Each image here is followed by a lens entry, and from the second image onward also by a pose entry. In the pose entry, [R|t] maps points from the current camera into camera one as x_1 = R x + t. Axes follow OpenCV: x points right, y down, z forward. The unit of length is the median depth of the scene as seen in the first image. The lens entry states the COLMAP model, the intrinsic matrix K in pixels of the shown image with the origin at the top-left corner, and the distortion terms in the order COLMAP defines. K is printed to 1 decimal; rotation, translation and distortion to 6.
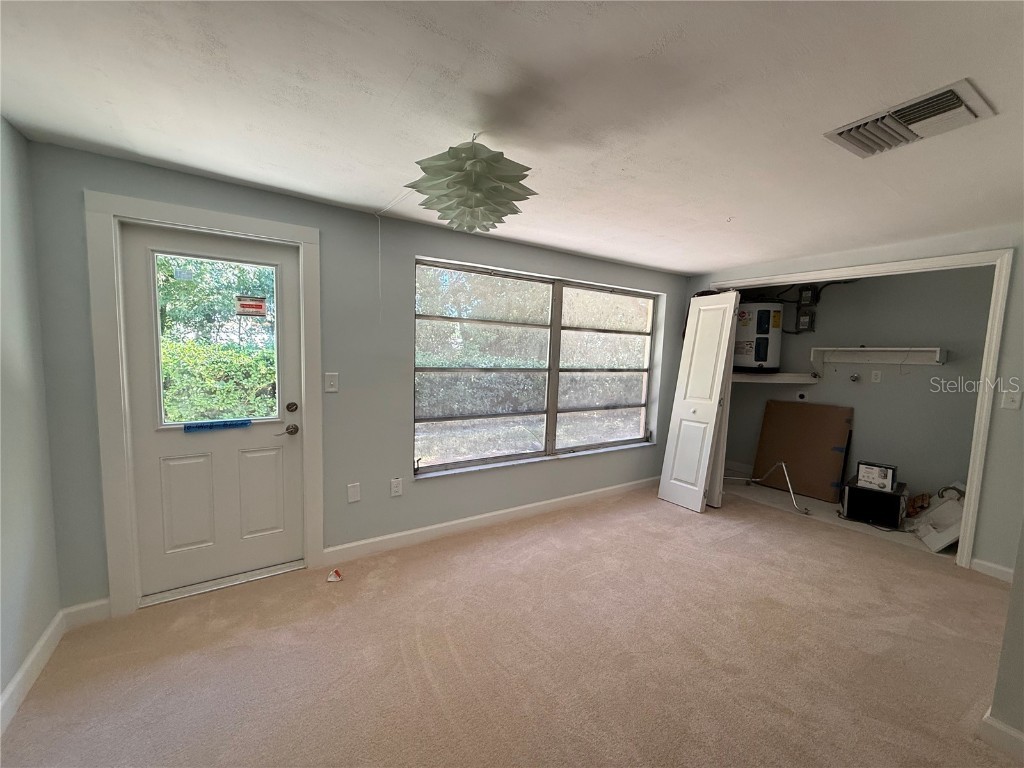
lens RADIAL K [[409.8, 0, 510.5], [0, 409.8, 384.9], [0, 0, 1]] dist [0.001640, -0.000014]
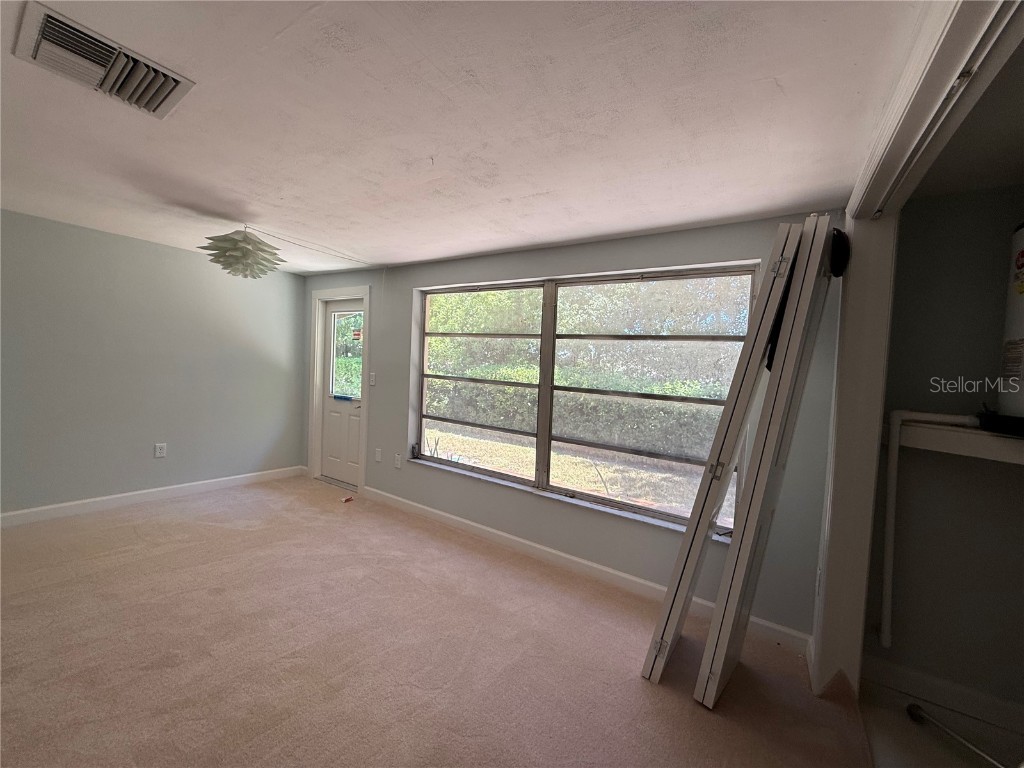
lens RADIAL K [[409.8, 0, 503.9], [0, 409.8, 385.5], [0, 0, 1]] dist [0.001640, -0.000014]
pose [[0.389361, 0.032524, -0.920511, 0.872369], [-0.129222, 0.991421, -0.019629, -0.011907], [0.911976, 0.126592, 0.390224, 0.613322]]
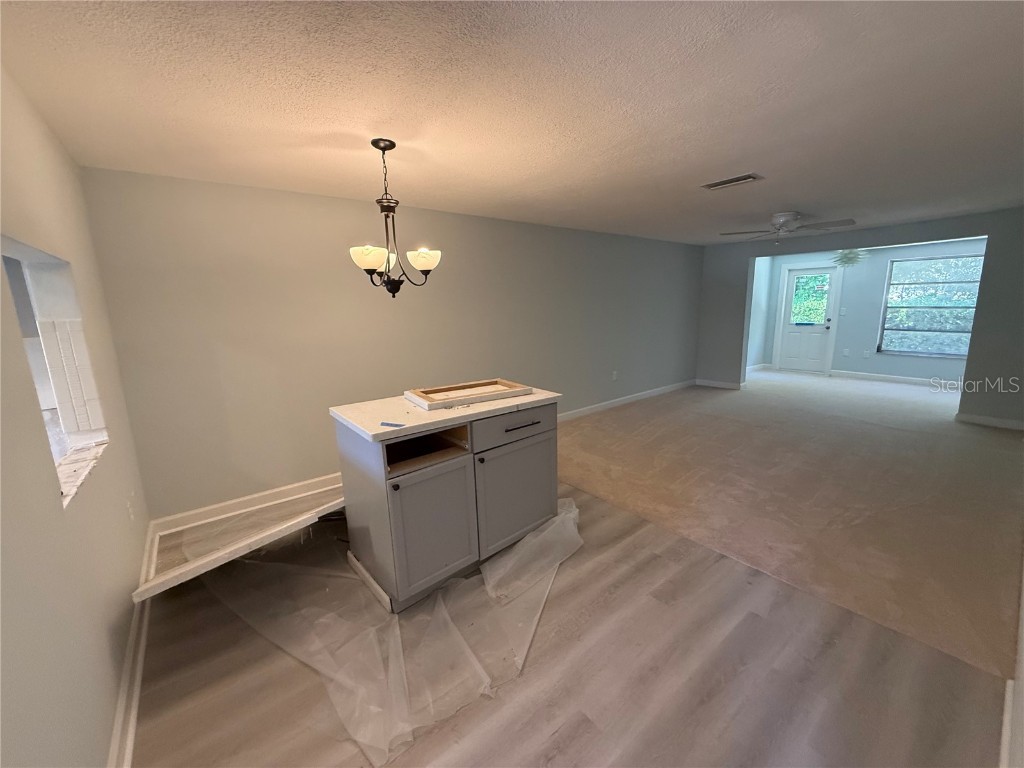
lens RADIAL K [[409.8, 0, 512.0], [0, 409.8, 387.3], [0, 0, 1]] dist [0.001640, -0.000014]
pose [[0.106702, 0.164184, -0.980642, 1.625262], [-0.065303, 0.985300, 0.157859, 0.156314], [0.992144, 0.047195, 0.115855, -1.180213]]
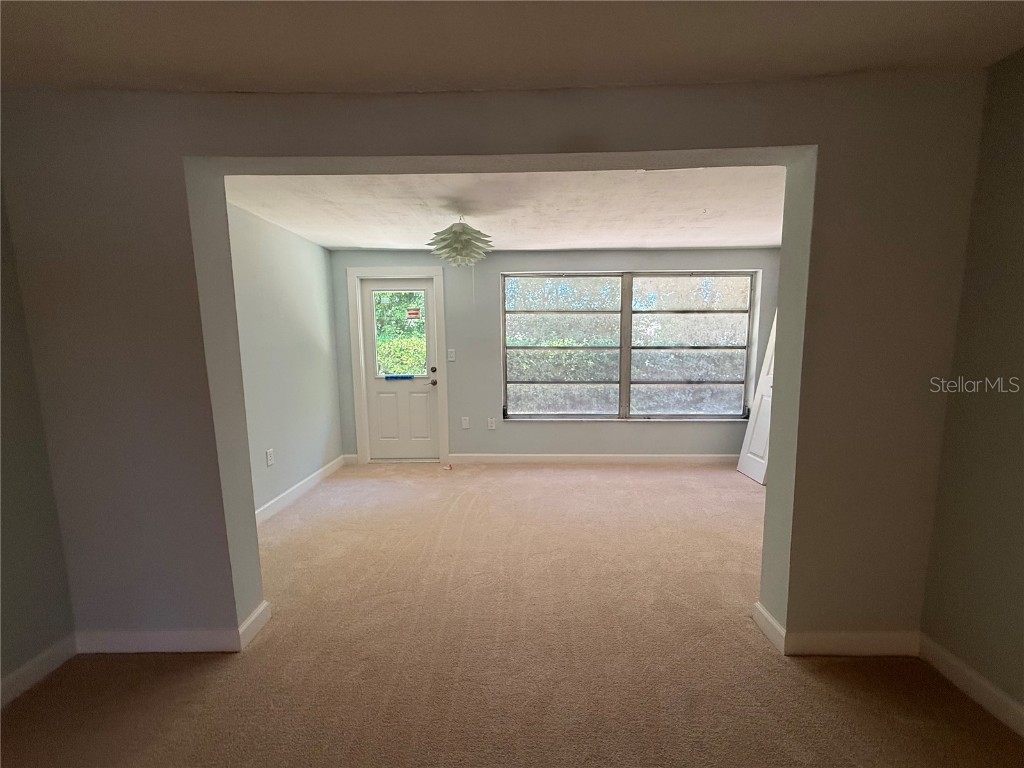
lens RADIAL K [[409.8, 0, 509.6], [0, 409.8, 387.0], [0, 0, 1]] dist [0.001640, -0.000014]
pose [[0.829070, 0.030652, -0.558304, 0.516122], [-0.017466, 0.999429, 0.028935, 0.051801], [0.558872, -0.014238, 0.829132, -0.197562]]
